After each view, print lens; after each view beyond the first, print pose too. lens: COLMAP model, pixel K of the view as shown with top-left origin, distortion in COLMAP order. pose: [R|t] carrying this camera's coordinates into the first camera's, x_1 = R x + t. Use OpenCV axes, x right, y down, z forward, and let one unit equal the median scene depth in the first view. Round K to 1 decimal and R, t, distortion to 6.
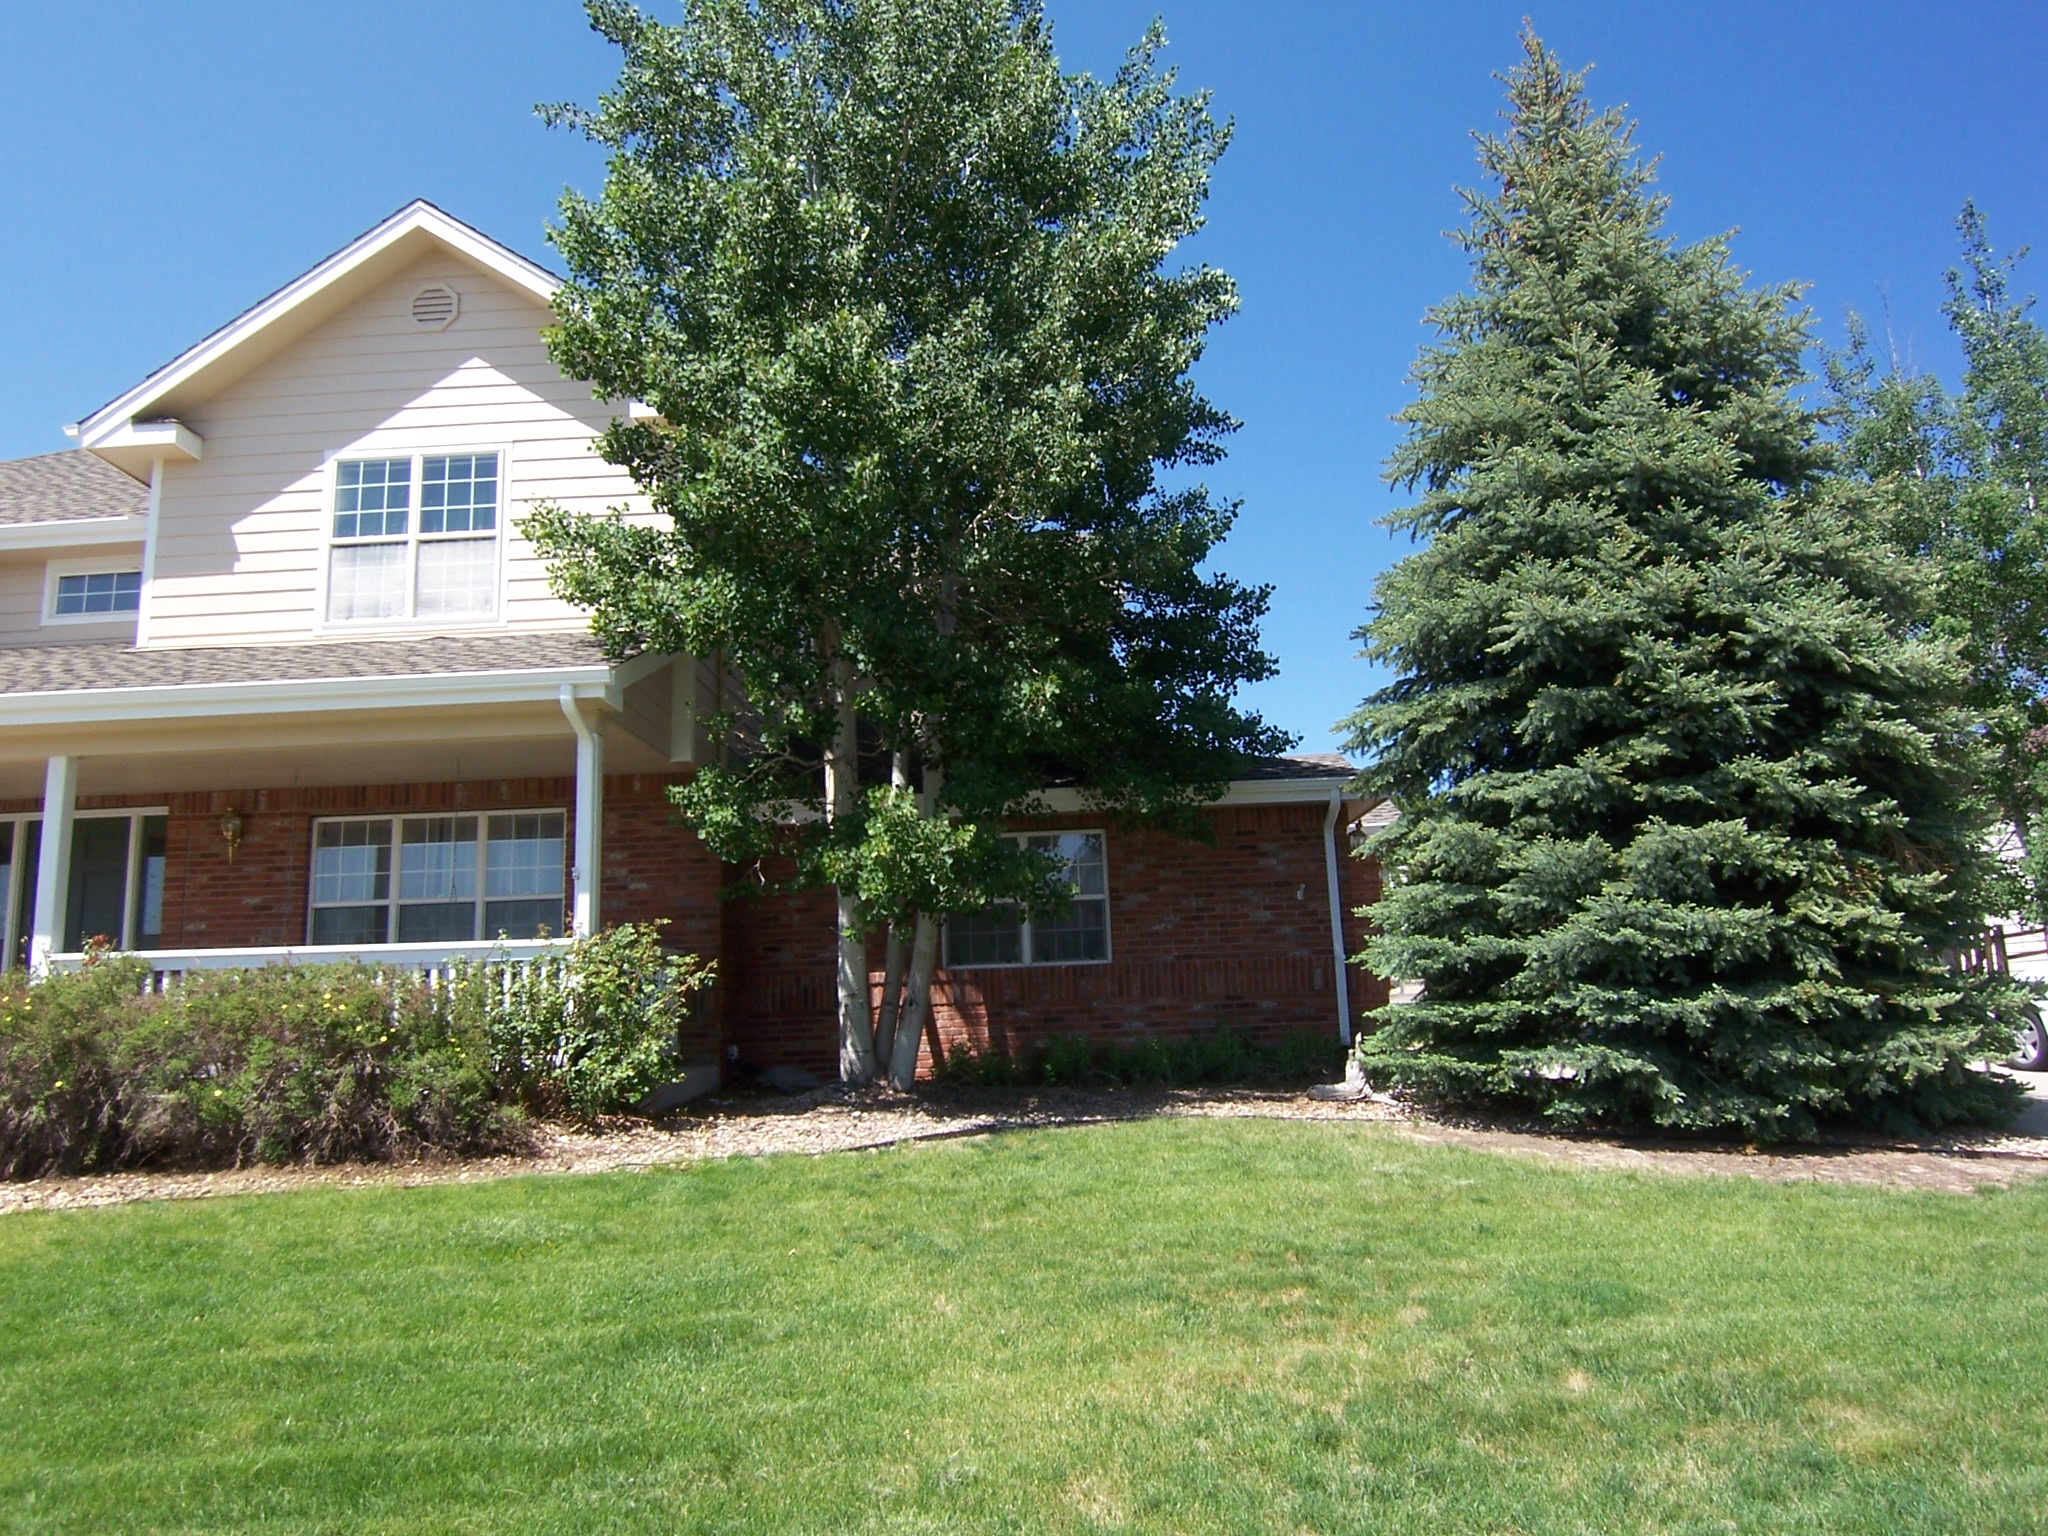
lens RADIAL K [[1288.0, 0, 1031.1], [0, 1288.0, 762.4], [0, 0, 1]] dist [-0.074676, 0.002850]
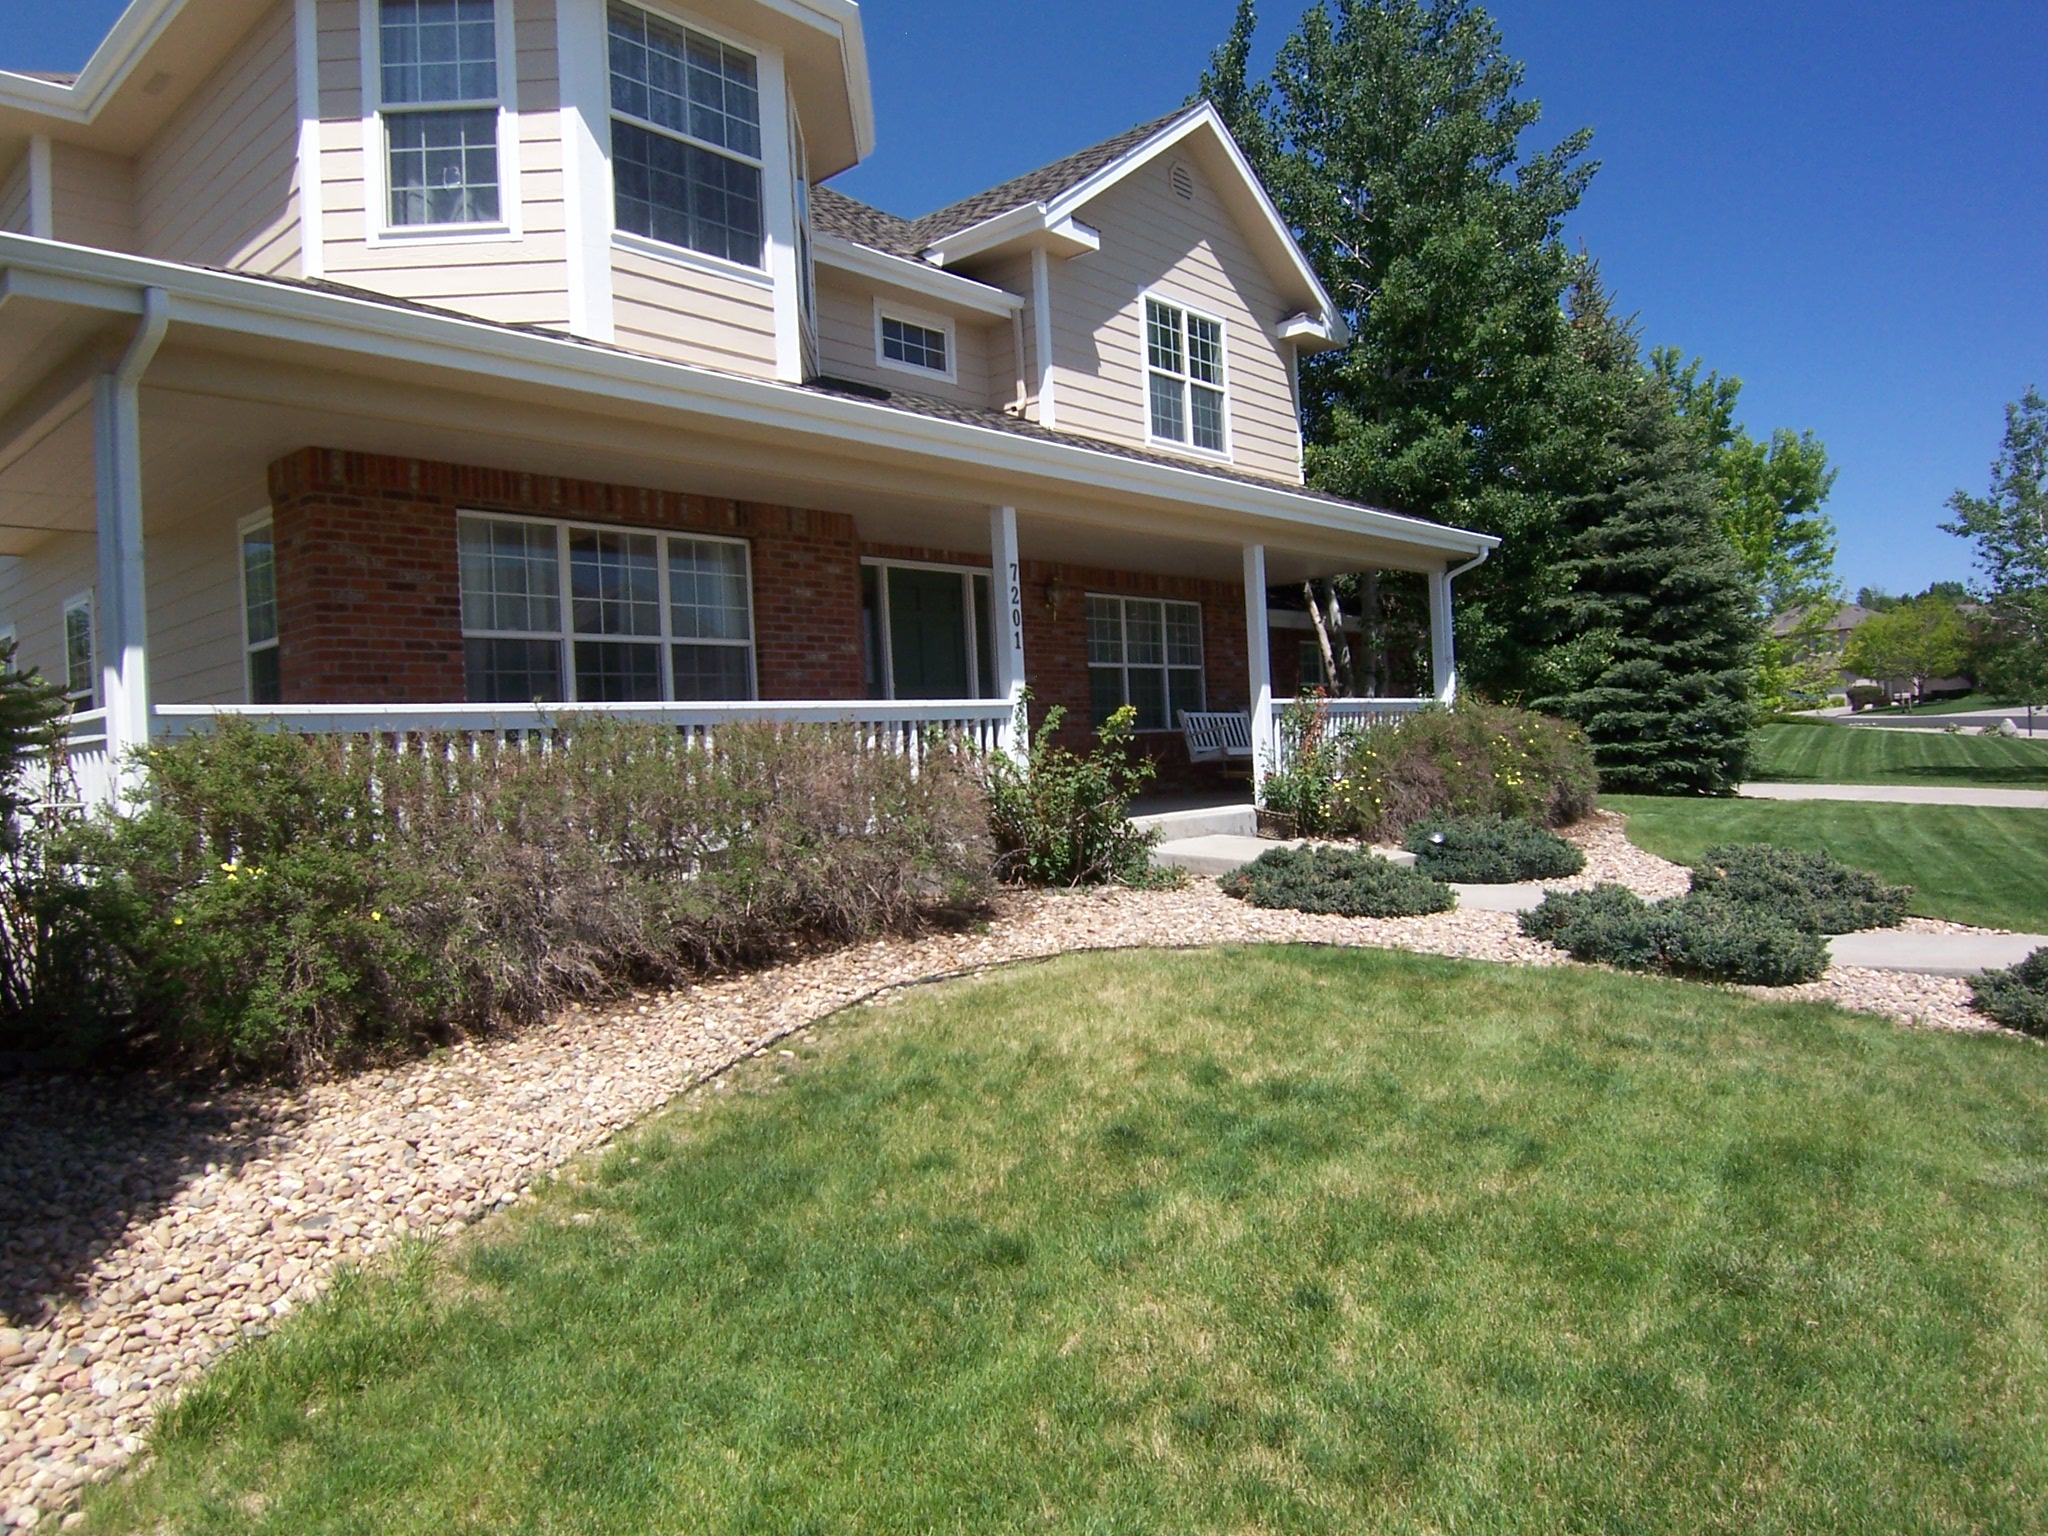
lens RADIAL K [[1288.0, 0, 1031.1], [0, 1288.0, 762.4], [0, 0, 1]] dist [-0.074676, 0.002850]
pose [[0.682503, -0.003914, 0.730872, -1.515188], [-0.111607, 0.987700, 0.109509, 0.075640], [-0.722311, -0.156311, 0.673672, 0.193871]]
